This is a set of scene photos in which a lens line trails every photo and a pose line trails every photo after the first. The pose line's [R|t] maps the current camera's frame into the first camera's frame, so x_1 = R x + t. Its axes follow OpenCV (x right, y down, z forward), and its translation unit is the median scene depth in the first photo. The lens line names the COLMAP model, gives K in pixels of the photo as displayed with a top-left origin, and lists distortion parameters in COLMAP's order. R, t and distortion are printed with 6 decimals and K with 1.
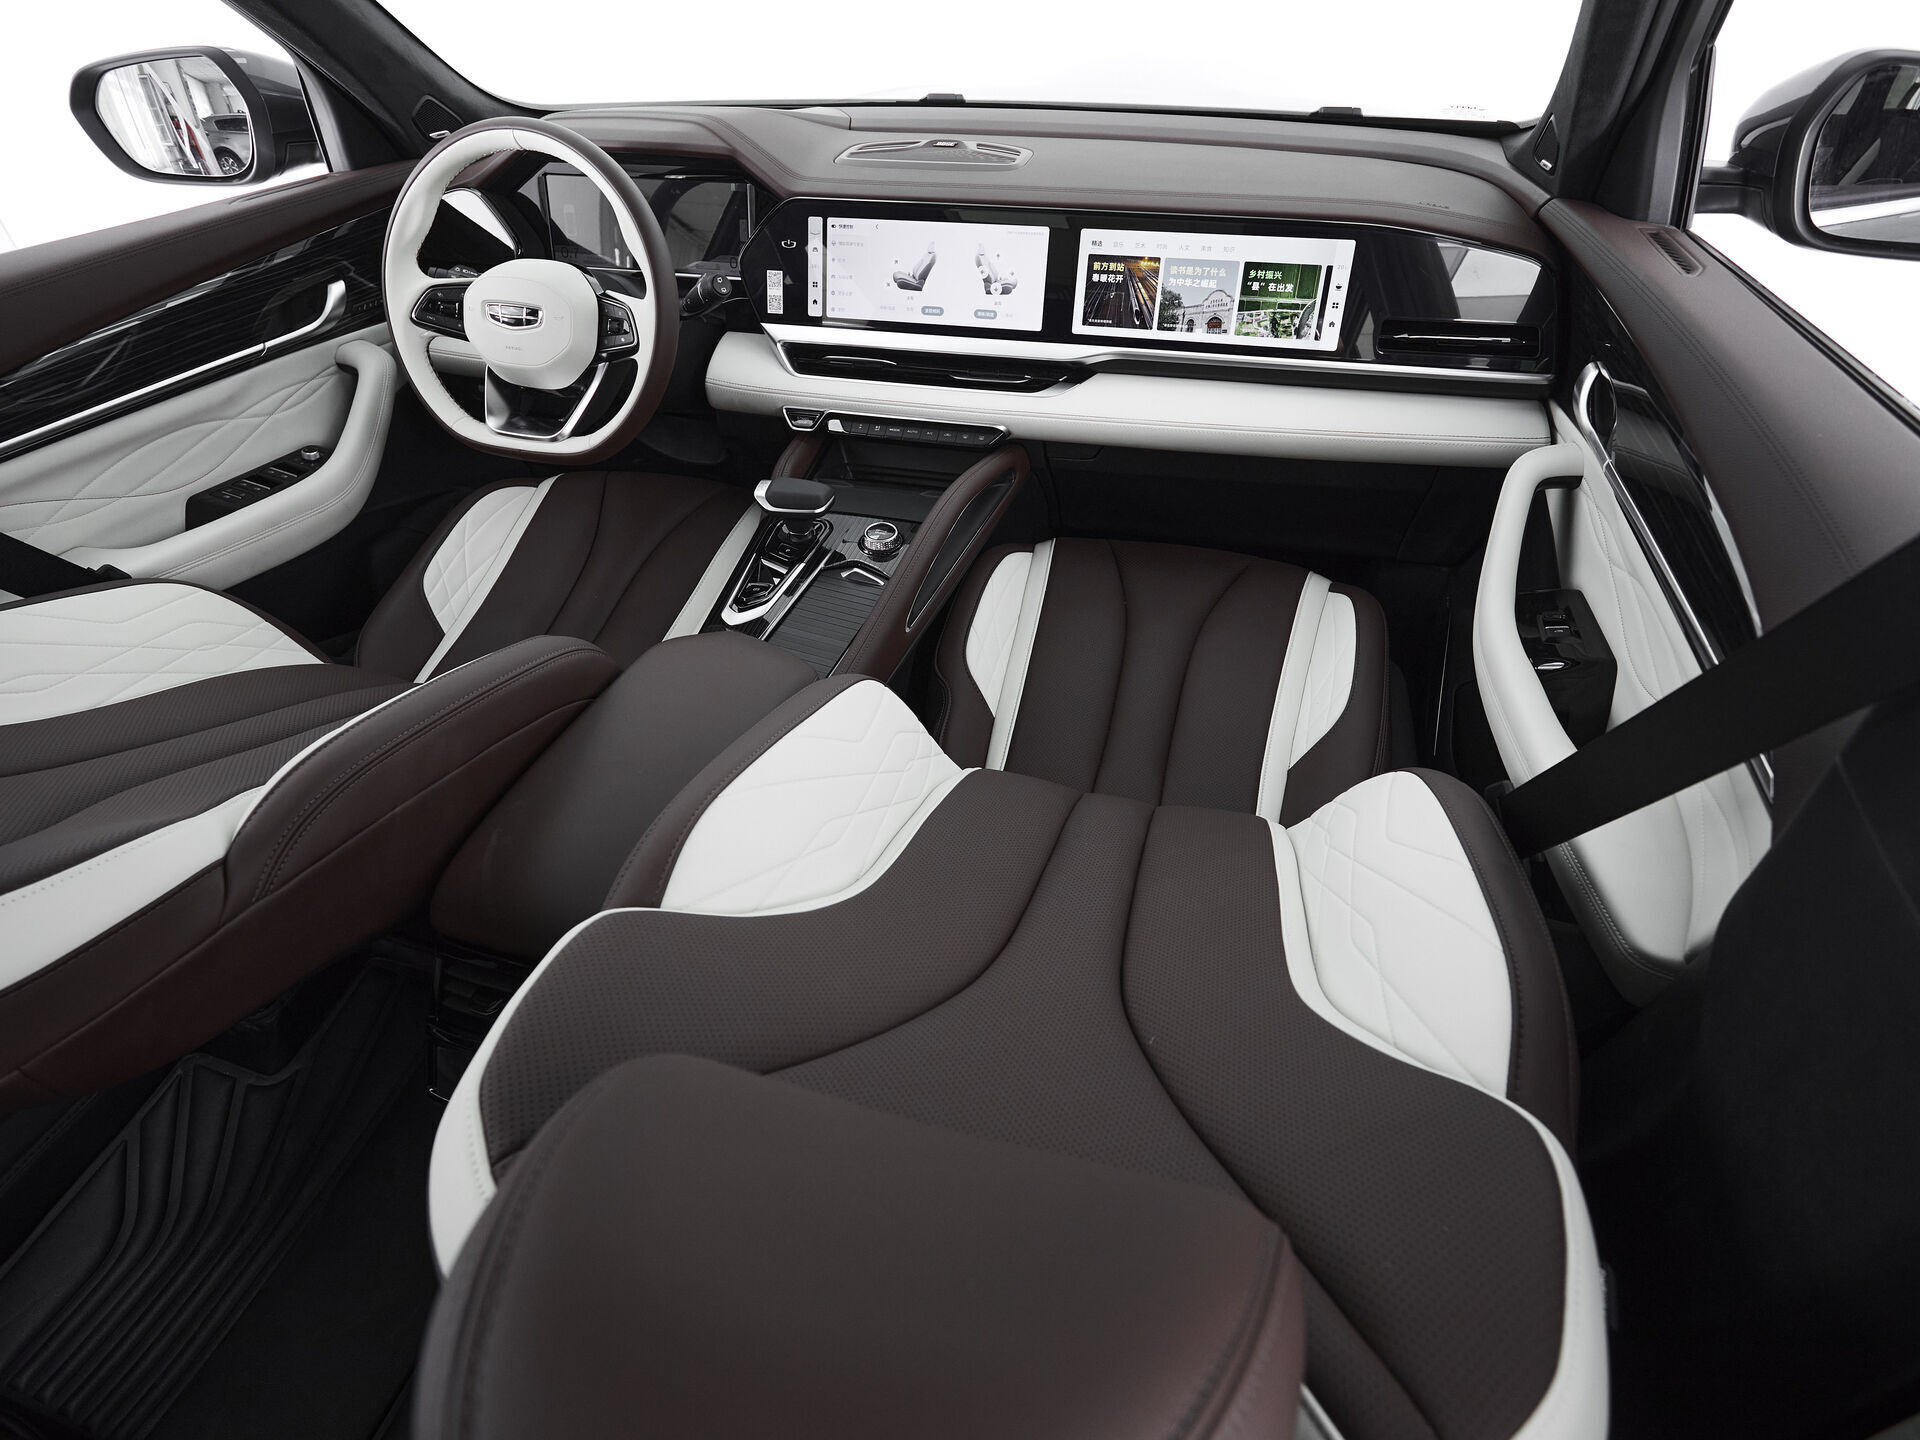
lens RADIAL K [[1042.6, 0, 991.4], [0, 1042.6, 733.3], [0, 0, 1]] dist [-0.005368, -0.001002]
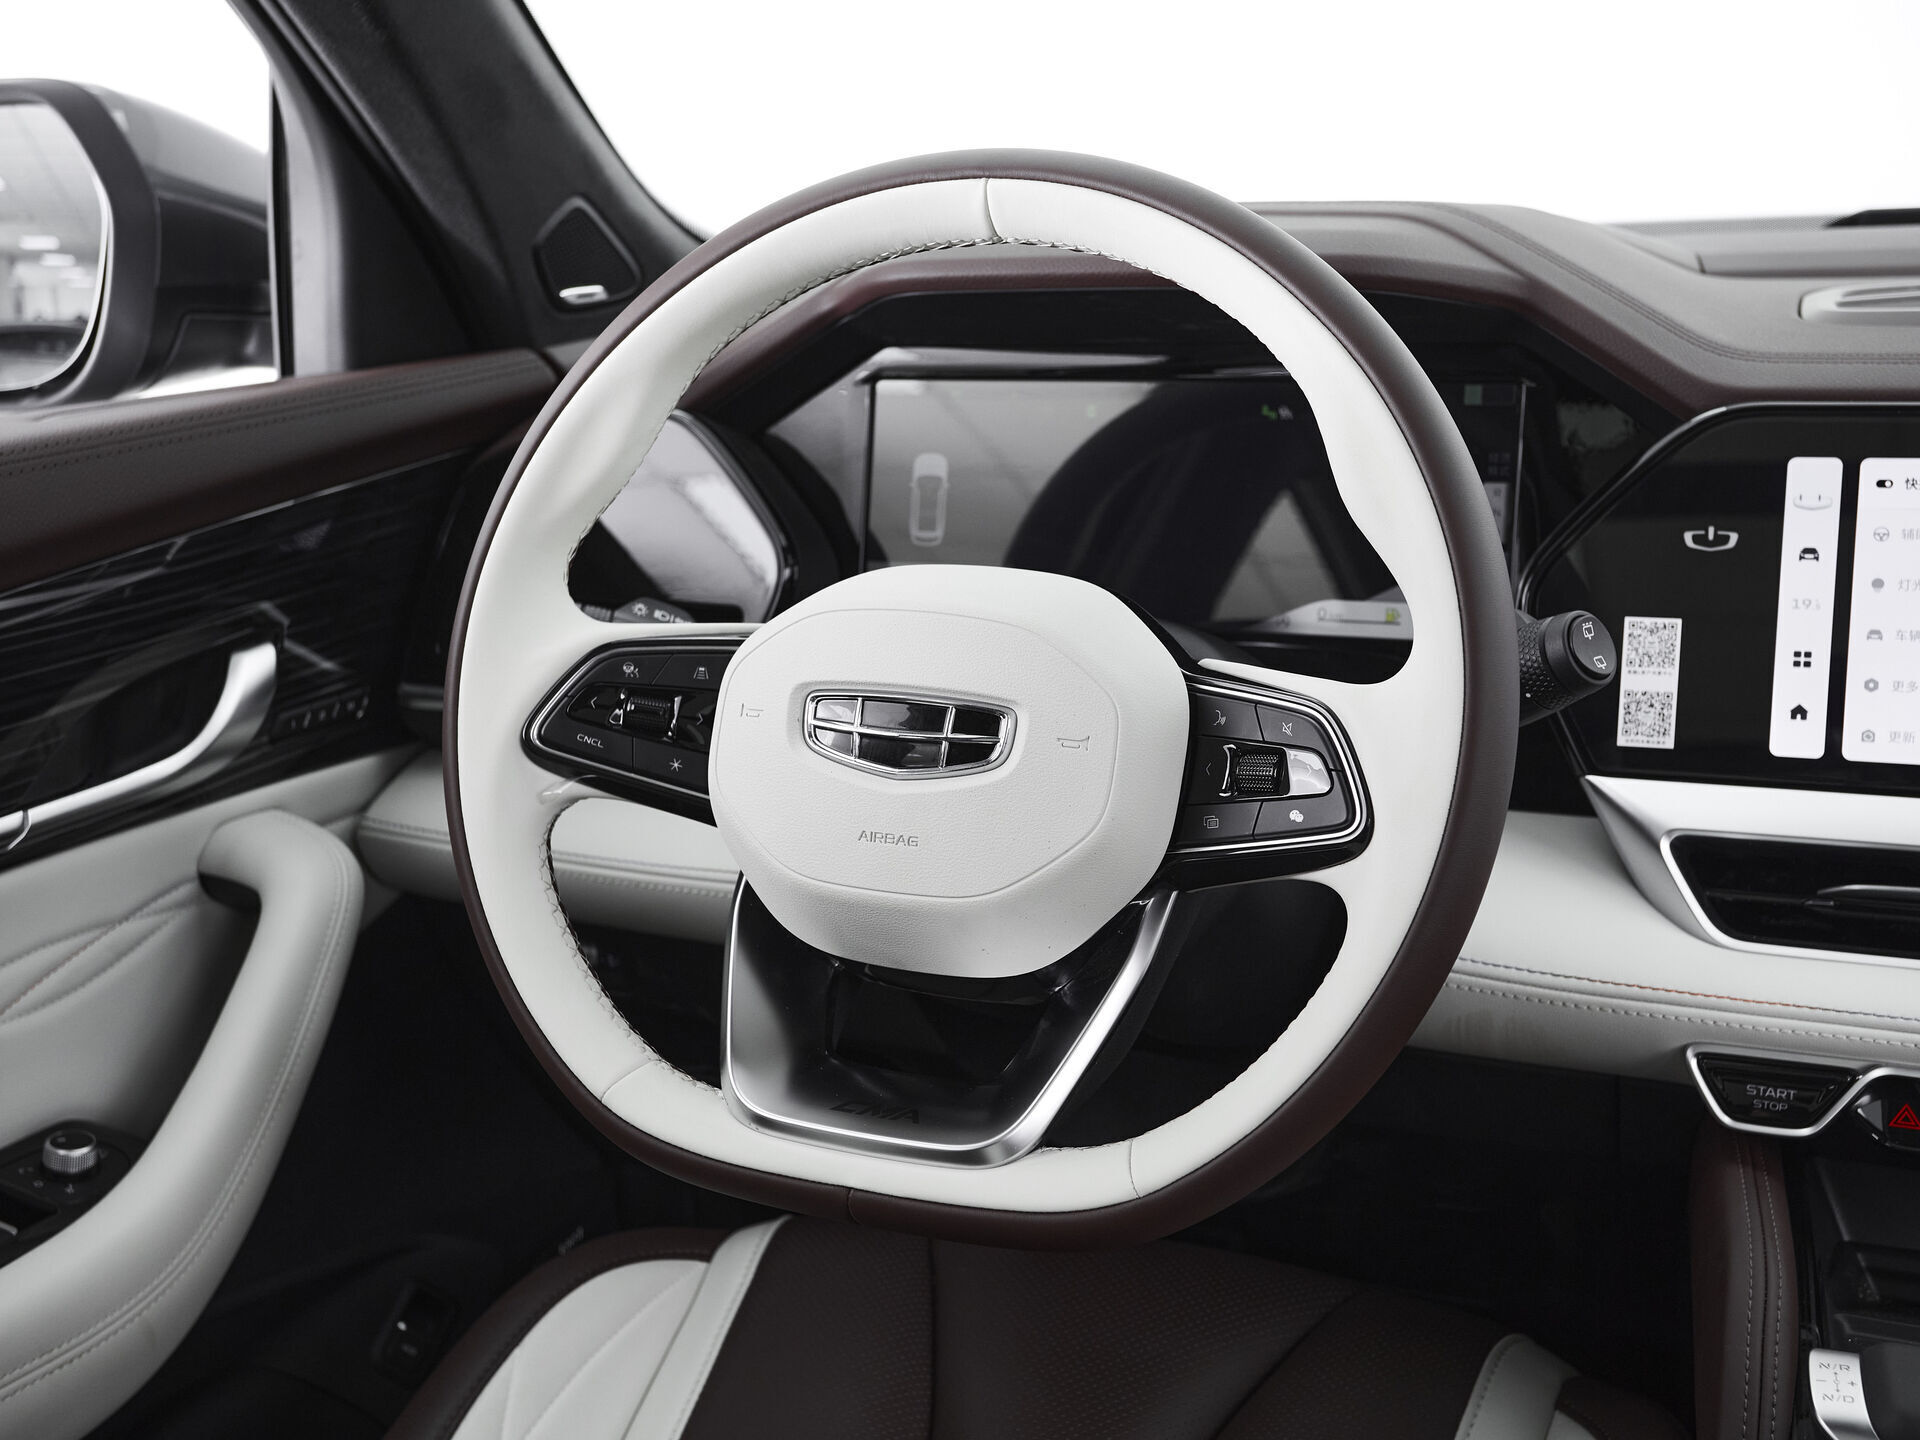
lens RADIAL K [[2144.9, 0, 941.4], [0, 2144.9, 720.3], [0, 0, 1]] dist [0.014224, 0.000000]
pose [[0.993492, 0.009056, -0.113541, -0.367106], [-0.054501, 0.913110, -0.404055, -0.158980], [0.100016, 0.407614, 0.907661, 0.443272]]
